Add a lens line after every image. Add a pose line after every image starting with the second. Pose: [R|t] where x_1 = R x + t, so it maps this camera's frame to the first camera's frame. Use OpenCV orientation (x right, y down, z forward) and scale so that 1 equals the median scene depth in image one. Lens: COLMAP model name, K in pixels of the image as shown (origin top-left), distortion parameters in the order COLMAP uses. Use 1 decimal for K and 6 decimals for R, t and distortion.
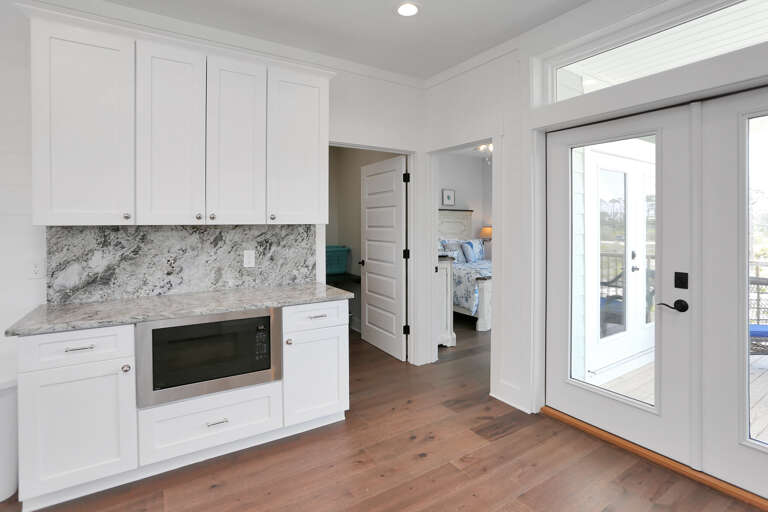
lens RADIAL K [[391.9, 0, 384.9], [0, 391.9, 229.0], [0, 0, 1]] dist [-0.070596, 0.040391]
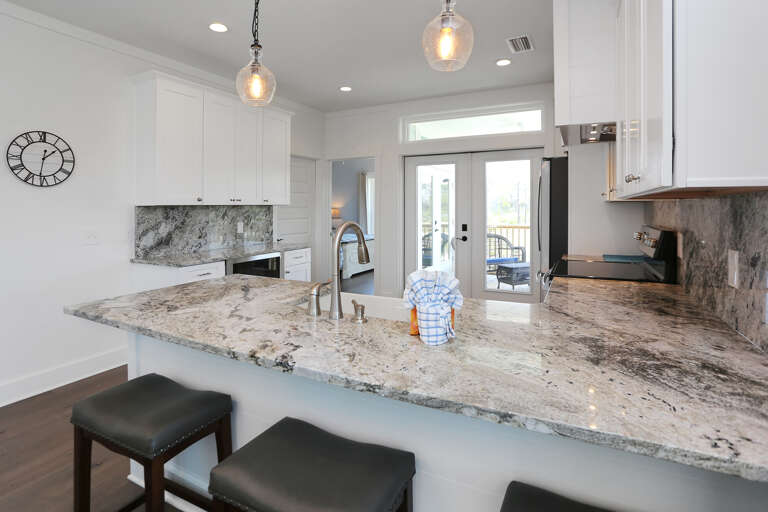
lens RADIAL K [[389.5, 0, 386.2], [0, 389.5, 207.9], [0, 0, 1]] dist [-0.069157, 0.031727]
pose [[0.867172, -0.006851, 0.497961, -0.718177], [0.014141, 0.999841, -0.010869, 0.027751], [-0.497808, 0.016466, 0.867131, -0.722585]]
